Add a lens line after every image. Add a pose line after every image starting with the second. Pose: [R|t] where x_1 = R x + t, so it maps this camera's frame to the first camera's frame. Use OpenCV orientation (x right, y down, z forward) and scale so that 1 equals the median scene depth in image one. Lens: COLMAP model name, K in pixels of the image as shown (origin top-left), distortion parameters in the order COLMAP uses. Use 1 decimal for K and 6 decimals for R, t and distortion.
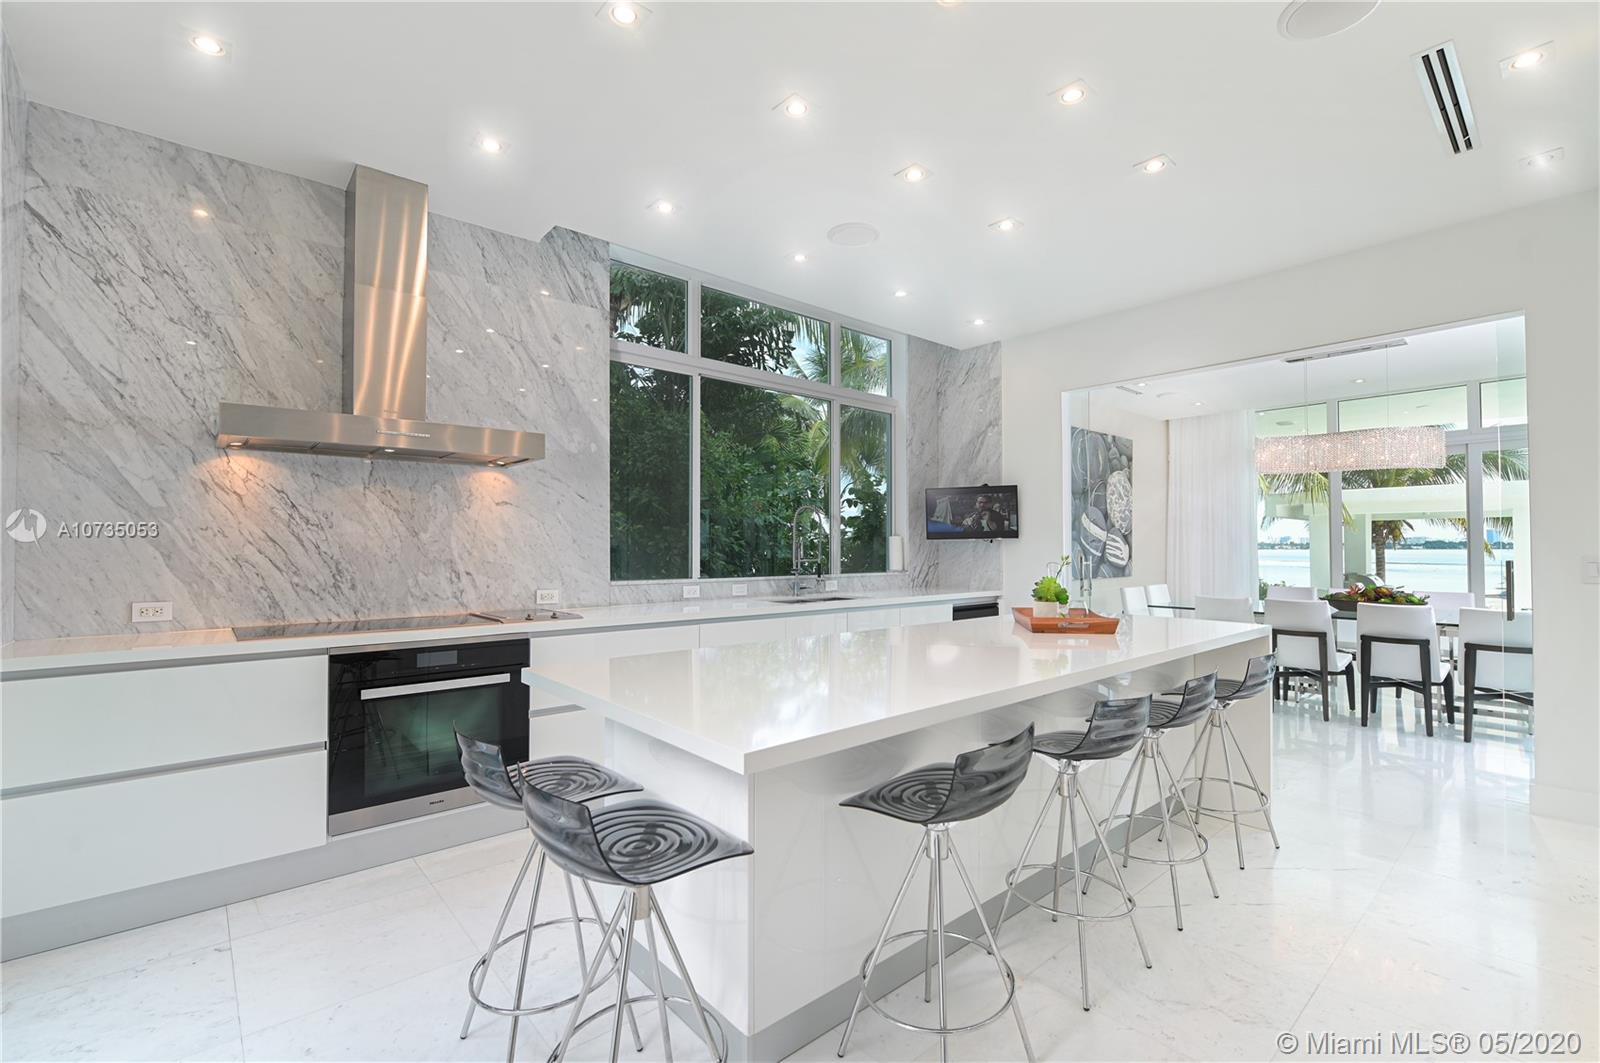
lens RADIAL K [[705.0, 0, 800.0], [0, 705.0, 531.5], [0, 0, 1]] dist [-0.007854, -0.000457]
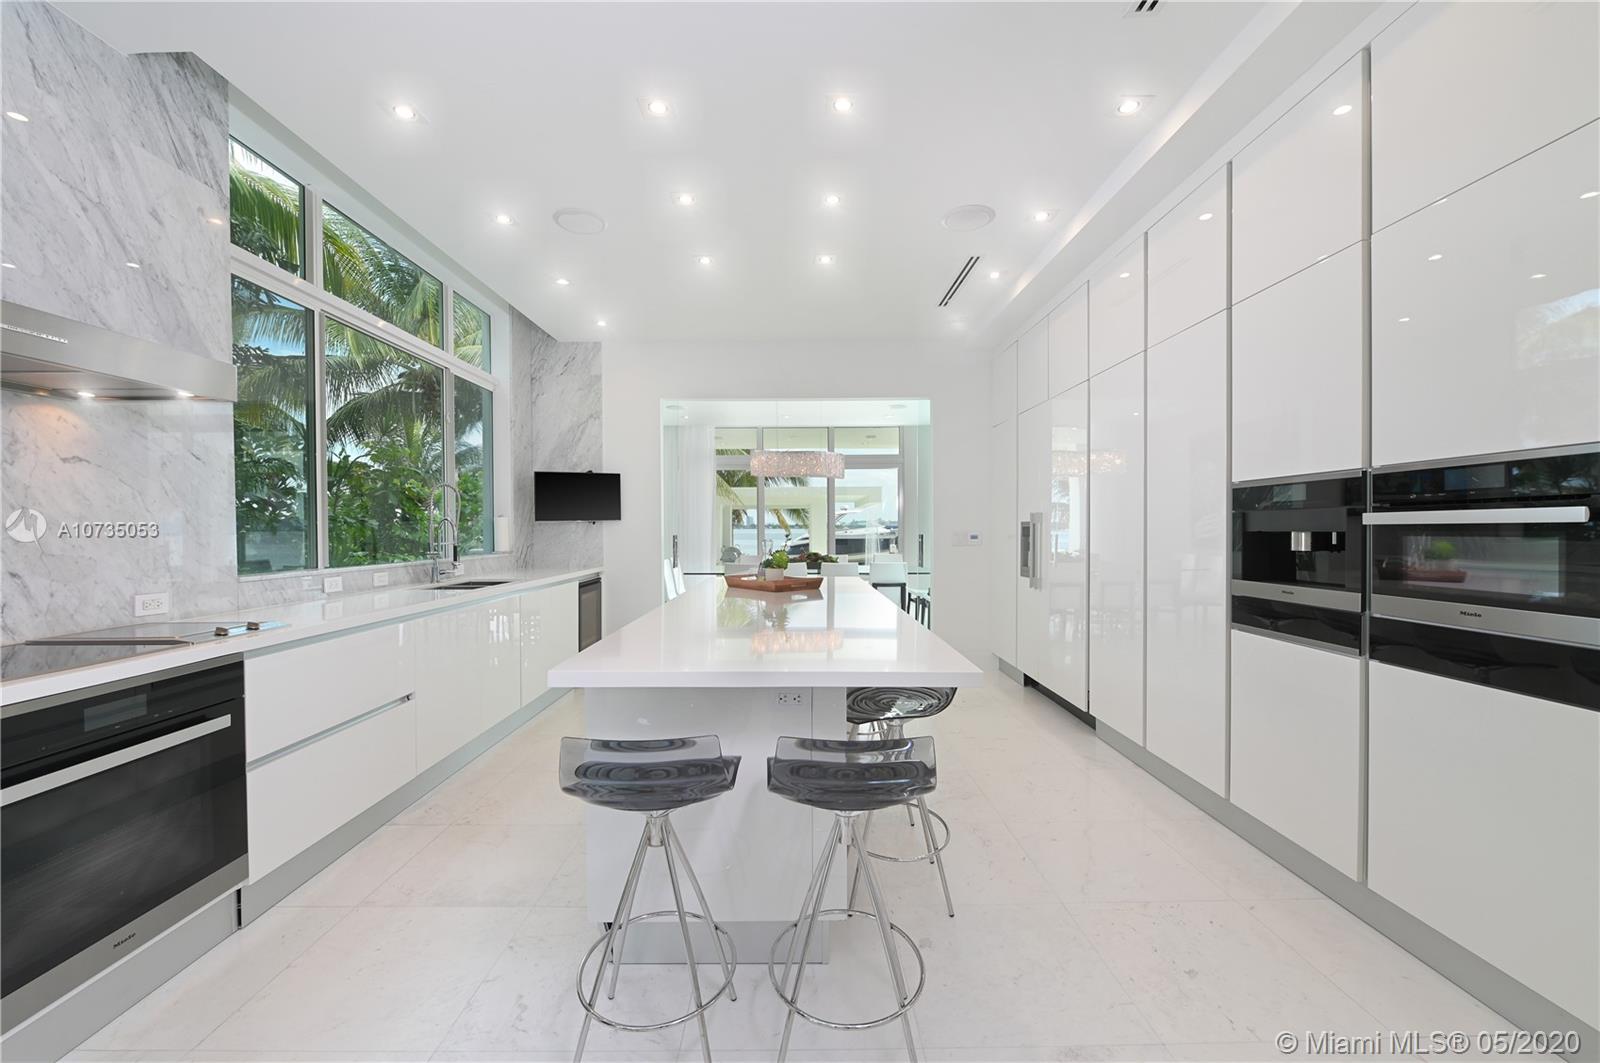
lens RADIAL K [[640.8, 0, 799.8], [0, 640.8, 535.0], [0, 0, 1]] dist [-0.003431, -0.000465]
pose [[0.657595, -0.009069, 0.753317, -0.395780], [-0.016471, 0.999515, 0.026411, 0.001055], [-0.753191, -0.029776, 0.657127, 0.136626]]
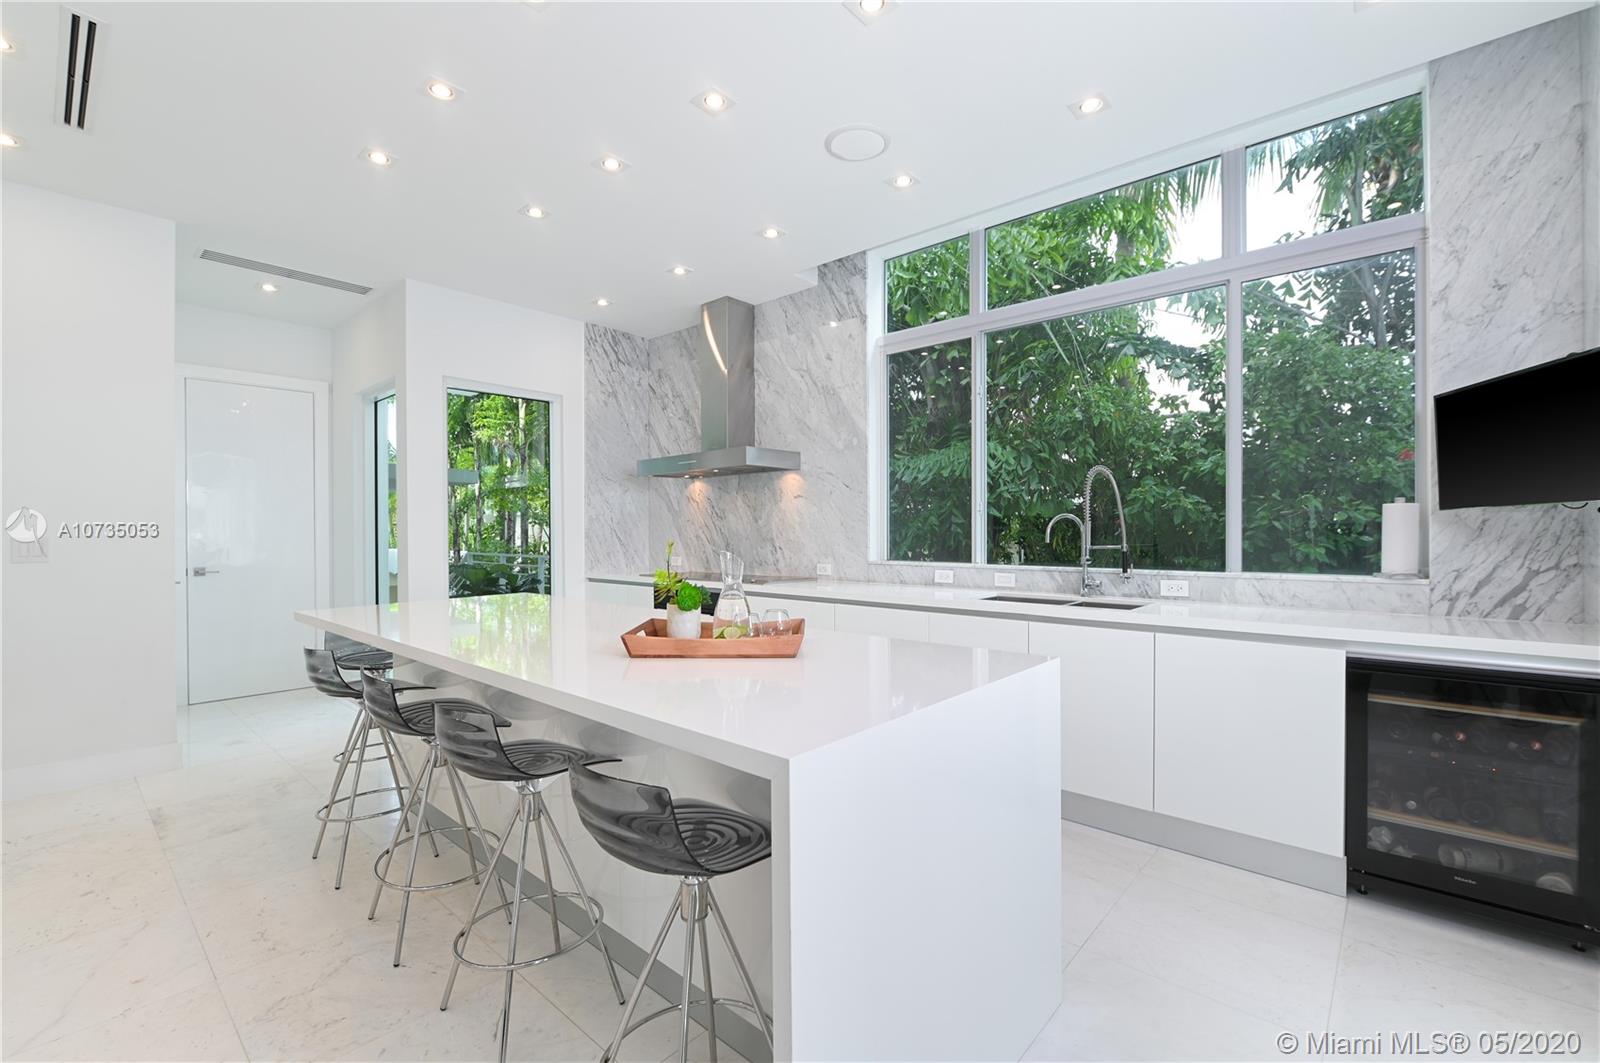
lens RADIAL K [[755.9, 0, 762.6], [0, 755.9, 532.0], [0, 0, 1]] dist [-0.000316, -0.000122]
pose [[0.049552, 0.003676, -0.998765, 0.935713], [0.028538, 0.999580, 0.005095, 0.016467], [0.998364, -0.028755, 0.049426, 0.800442]]
